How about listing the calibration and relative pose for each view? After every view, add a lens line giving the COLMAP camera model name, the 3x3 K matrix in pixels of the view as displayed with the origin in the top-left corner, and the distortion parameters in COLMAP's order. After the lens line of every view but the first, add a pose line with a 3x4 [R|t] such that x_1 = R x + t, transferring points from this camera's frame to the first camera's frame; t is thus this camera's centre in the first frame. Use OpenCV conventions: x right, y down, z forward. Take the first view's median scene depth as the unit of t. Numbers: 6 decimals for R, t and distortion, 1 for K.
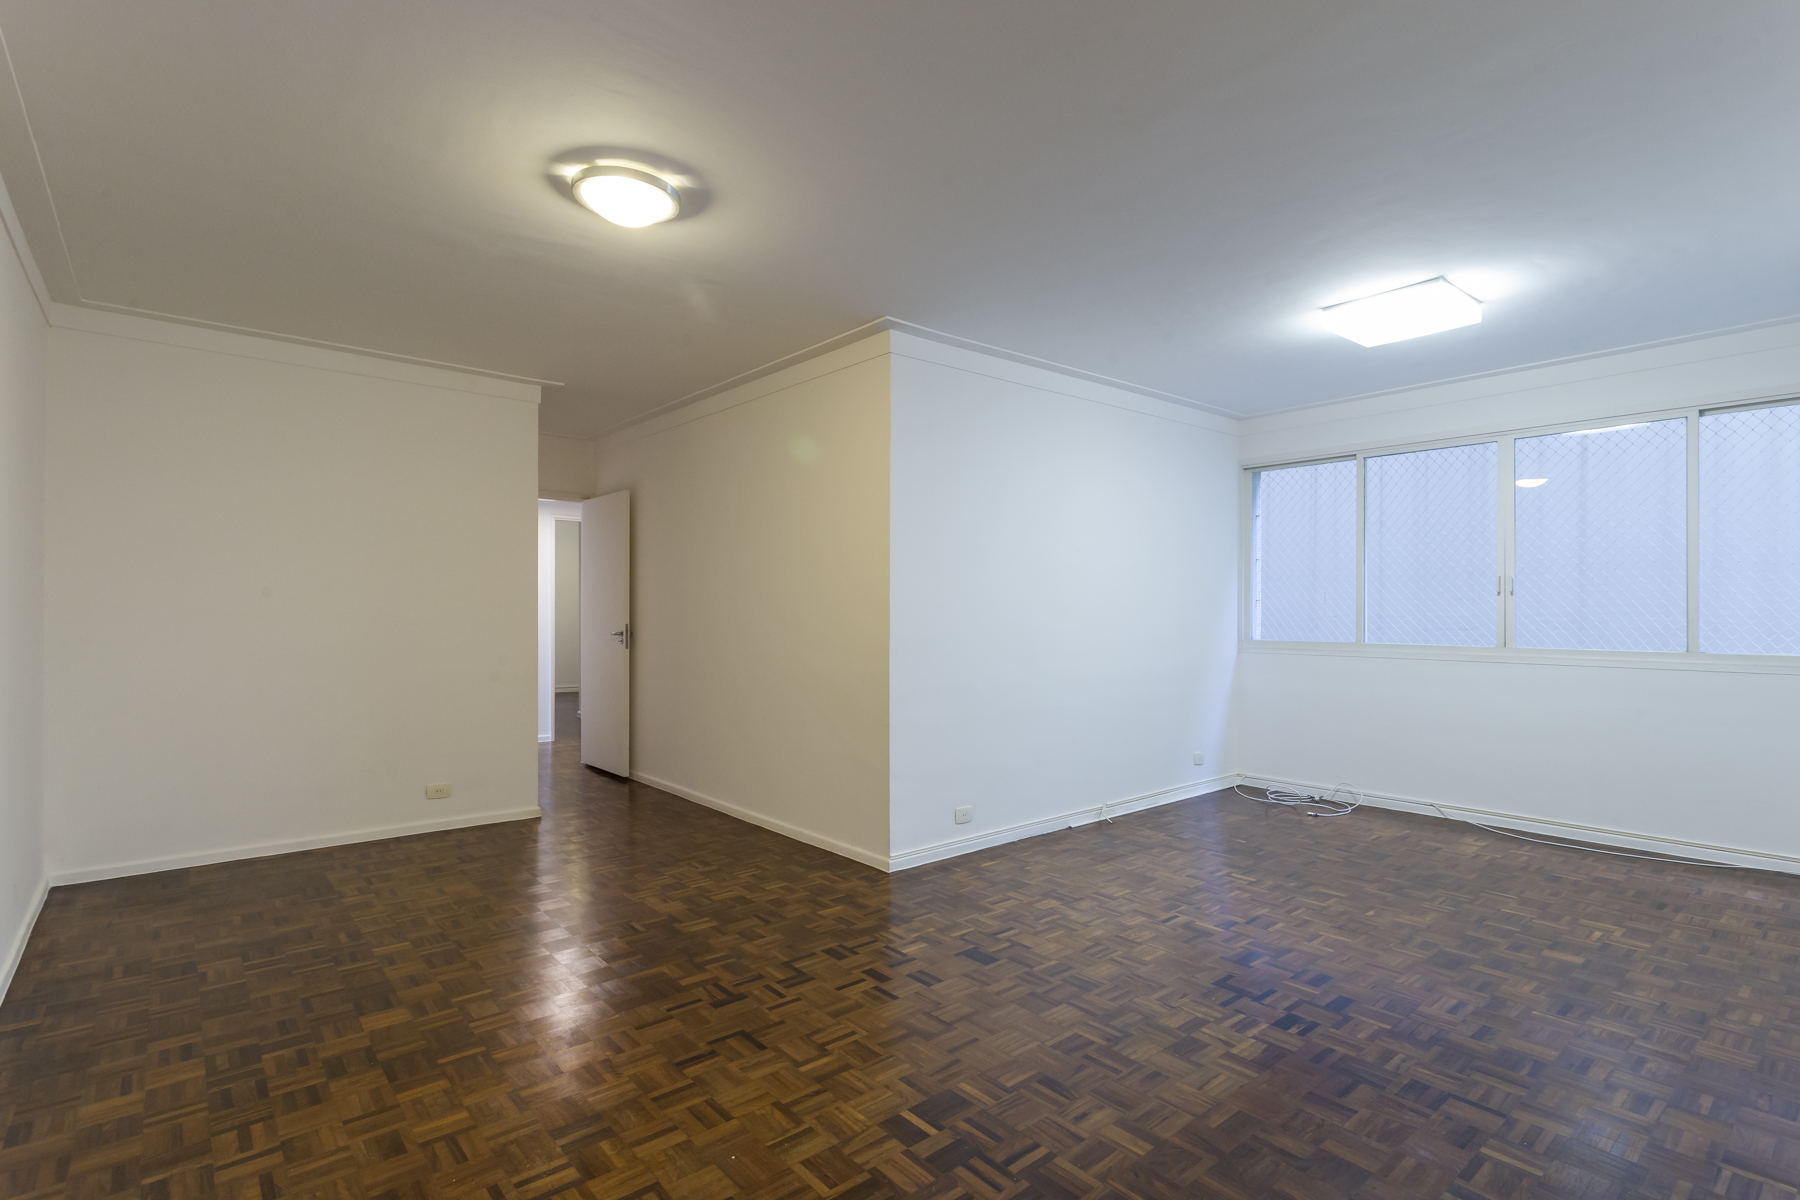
lens RADIAL K [[879.4, 0, 901.3], [0, 879.4, 621.3], [0, 0, 1]] dist [-0.001053, 0.000230]
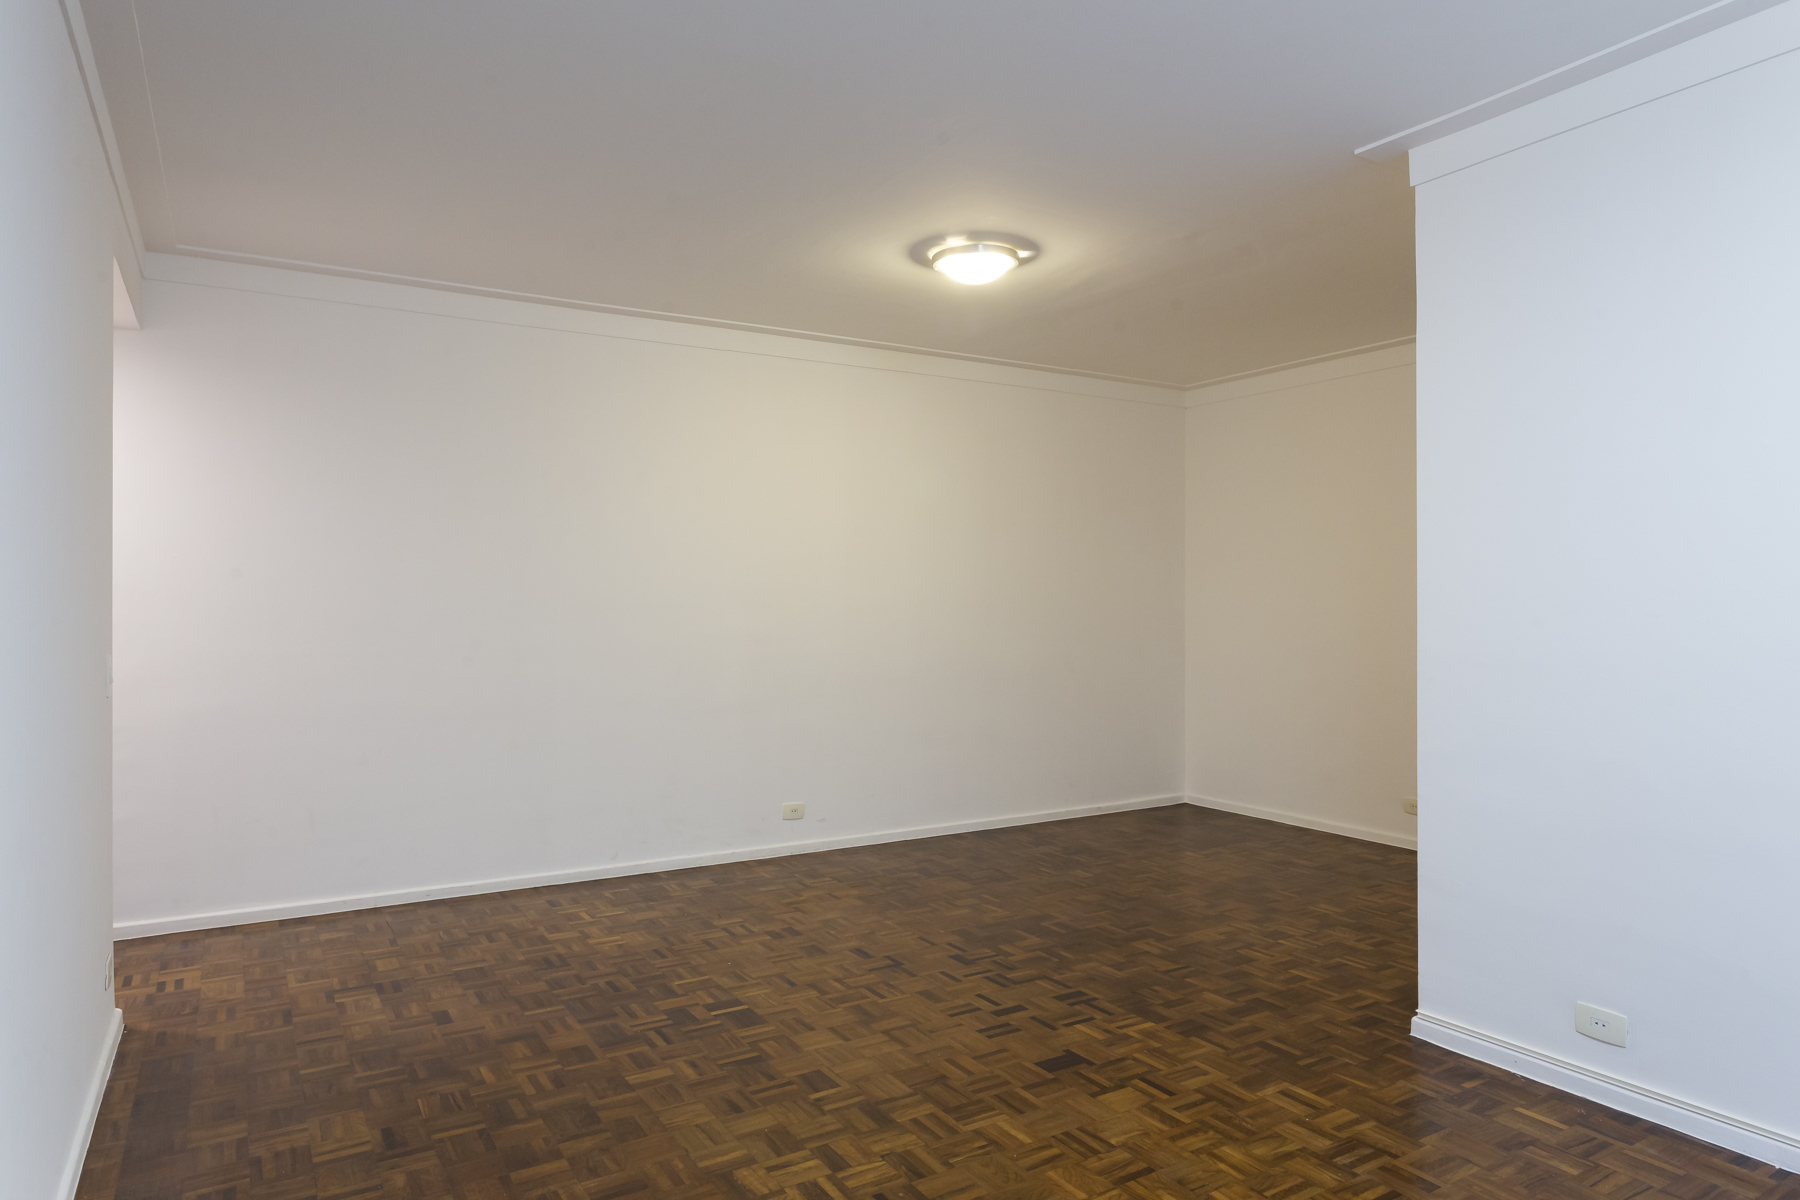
lens RADIAL K [[1088.2, 0, 900.0], [0, 1088.2, 600.0], [0, 0, 1]] dist [-0.017735, 0.000309]
pose [[-0.151162, -0.002928, -0.988505, 0.868854], [-0.011634, 0.999932, -0.001183, -0.016308], [0.988441, 0.011321, -0.151186, 0.829916]]
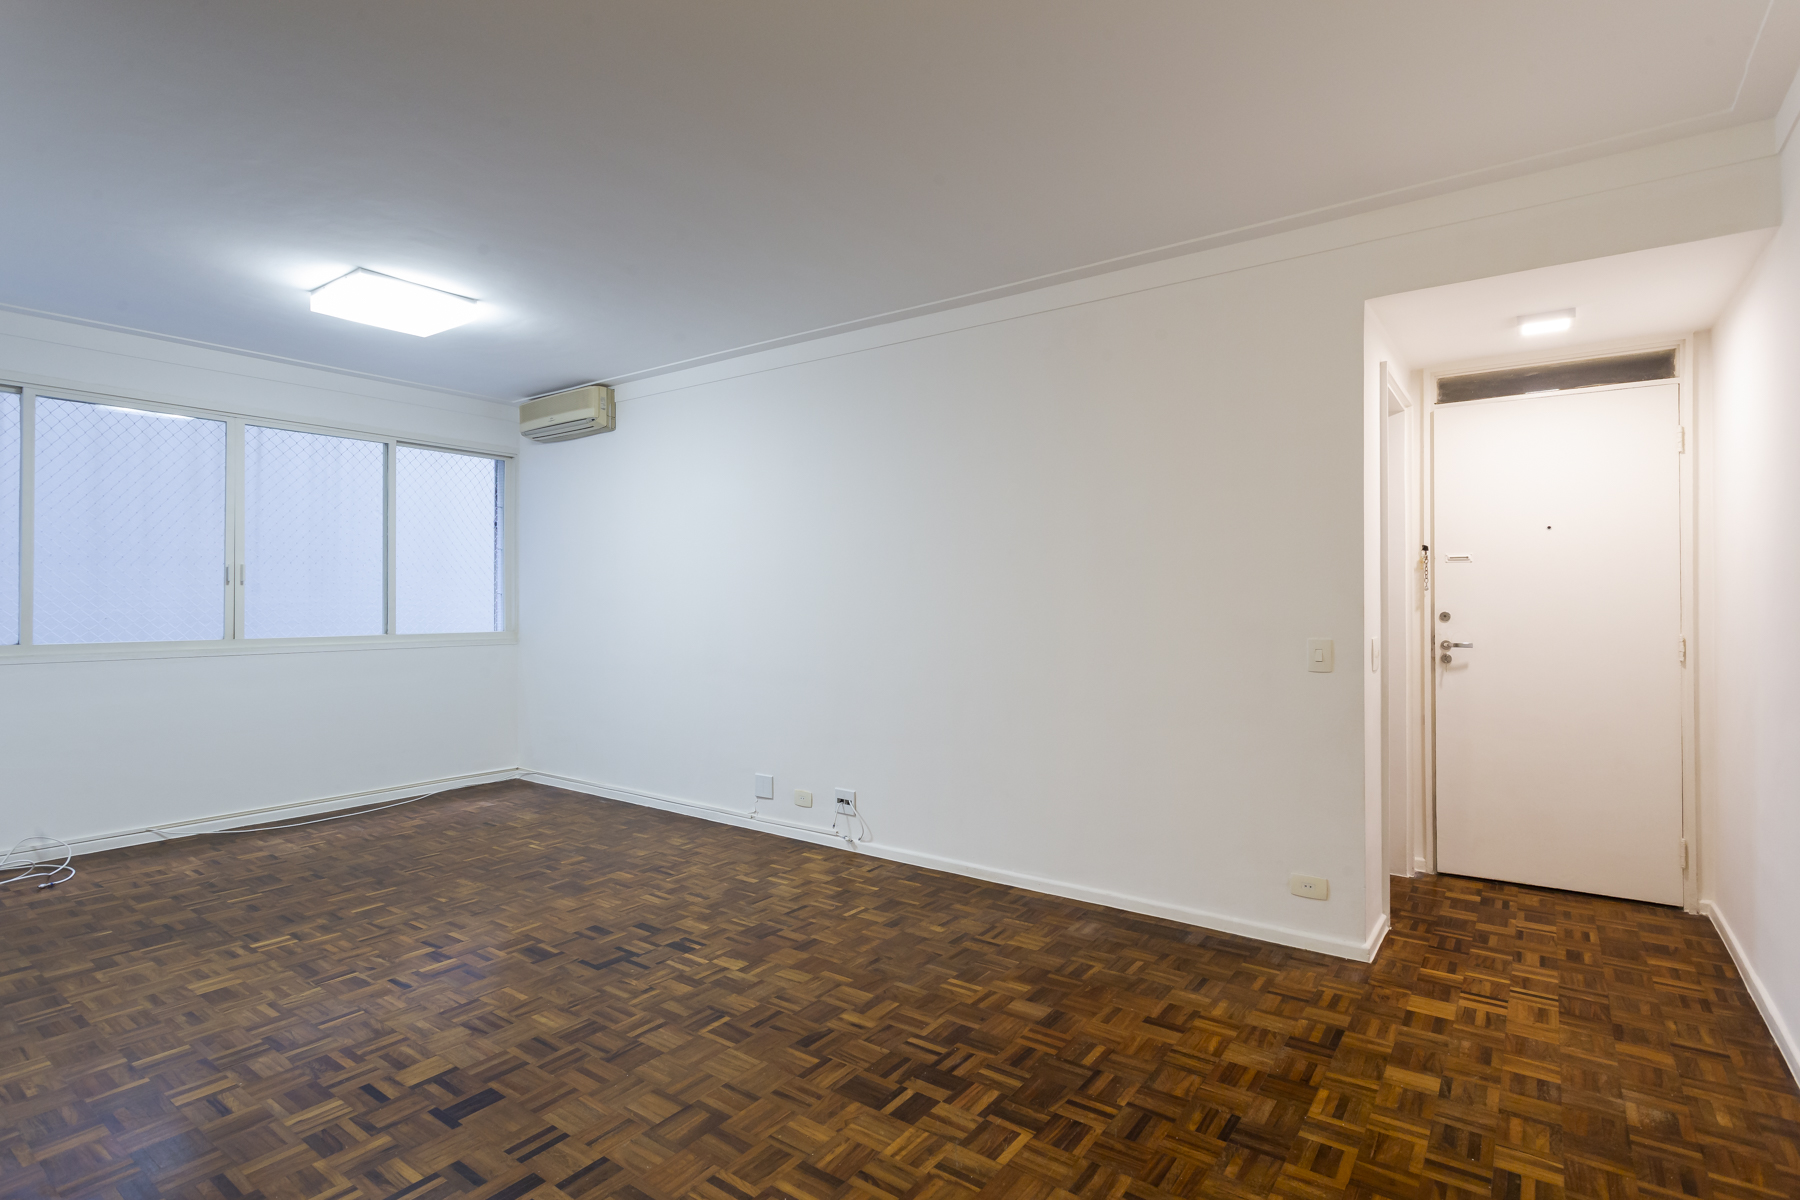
lens RADIAL K [[872.1, 0, 900.0], [0, 872.1, 600.0], [0, 0, 1]] dist [0.001745, 0.000478]
pose [[-0.237633, 0.000480, 0.971355, -0.541145], [0.012899, 0.999913, 0.002661, -0.007984], [-0.971269, 0.013162, -0.237619, 0.690937]]
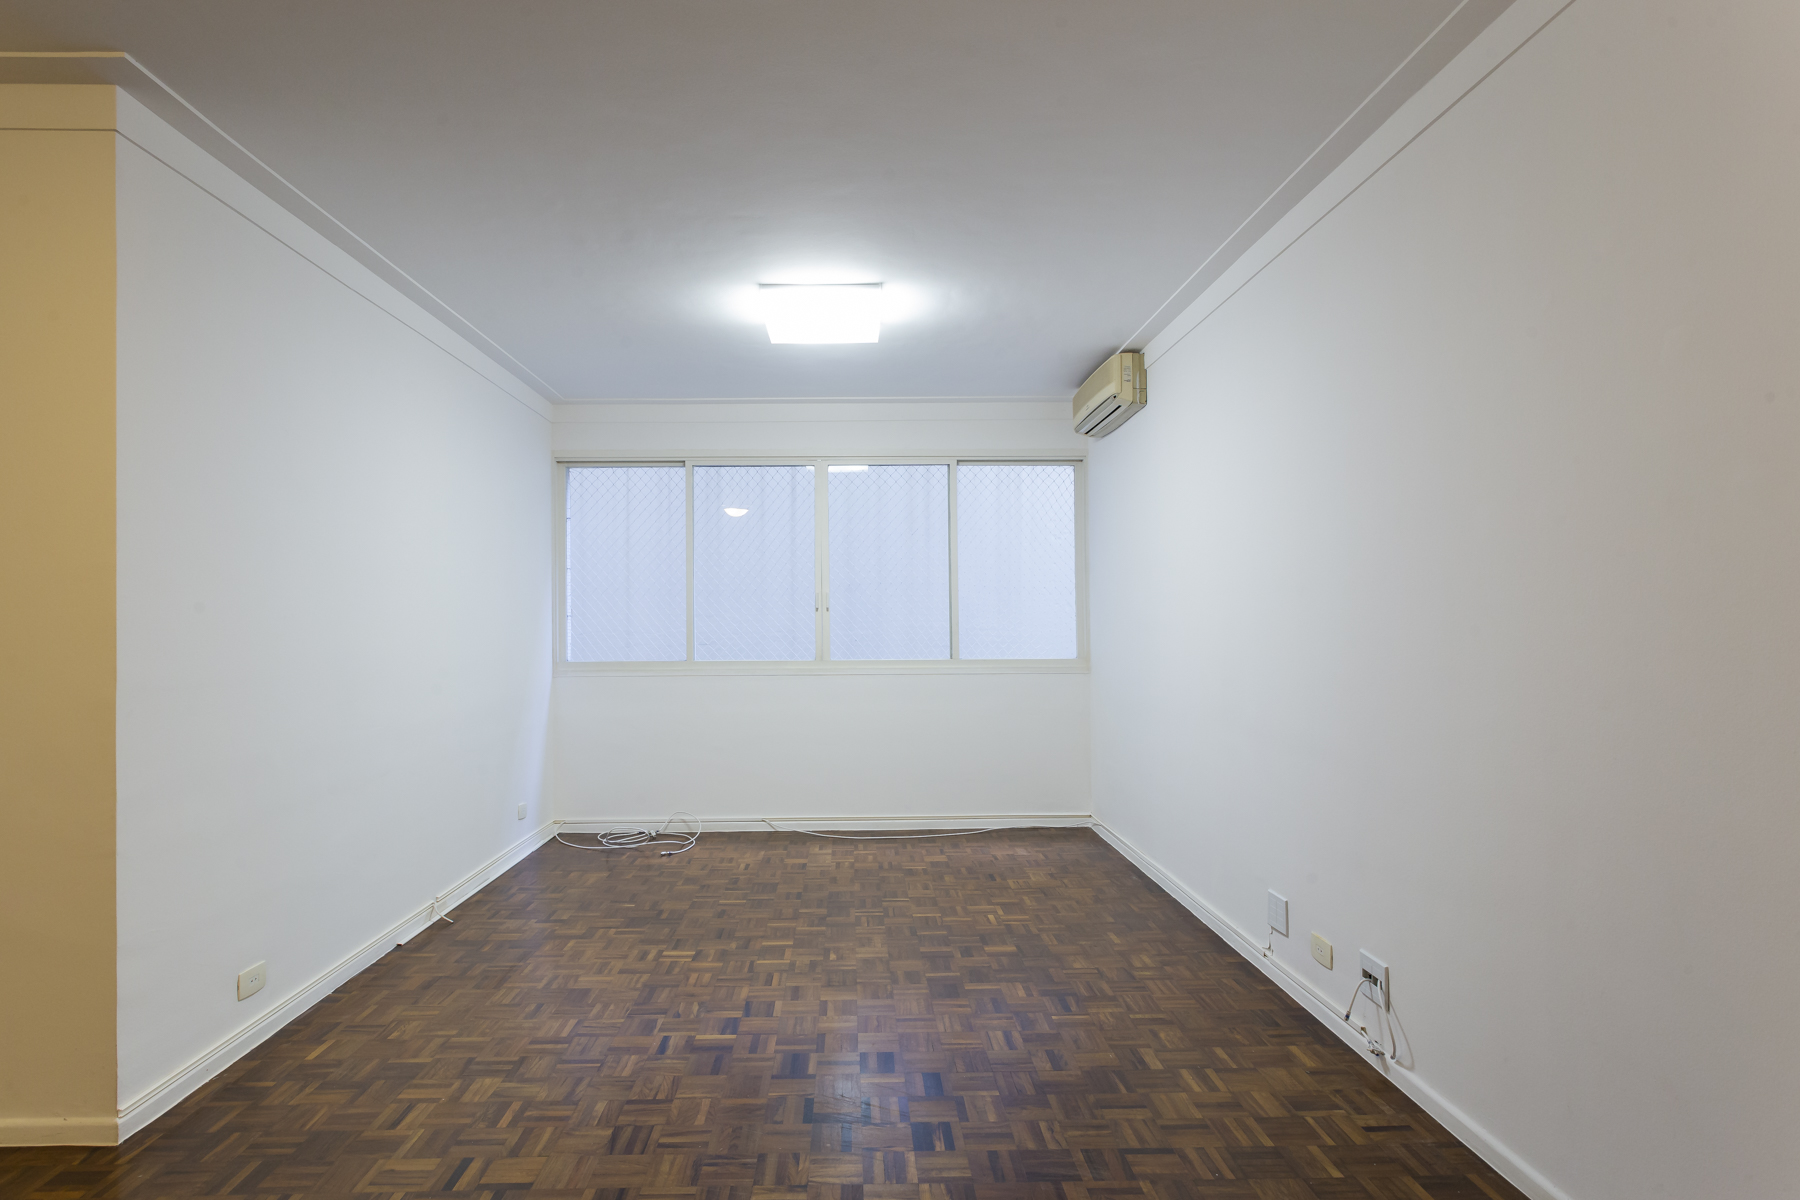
lens RADIAL K [[898.1, 0, 873.0], [0, 898.1, 622.4], [0, 0, 1]] dist [0.000977, 0.000696]
pose [[0.628167, -0.002345, 0.778075, -0.157923], [0.017710, 0.999779, -0.011285, -0.003365], [-0.777877, 0.020869, 0.628070, 0.357961]]
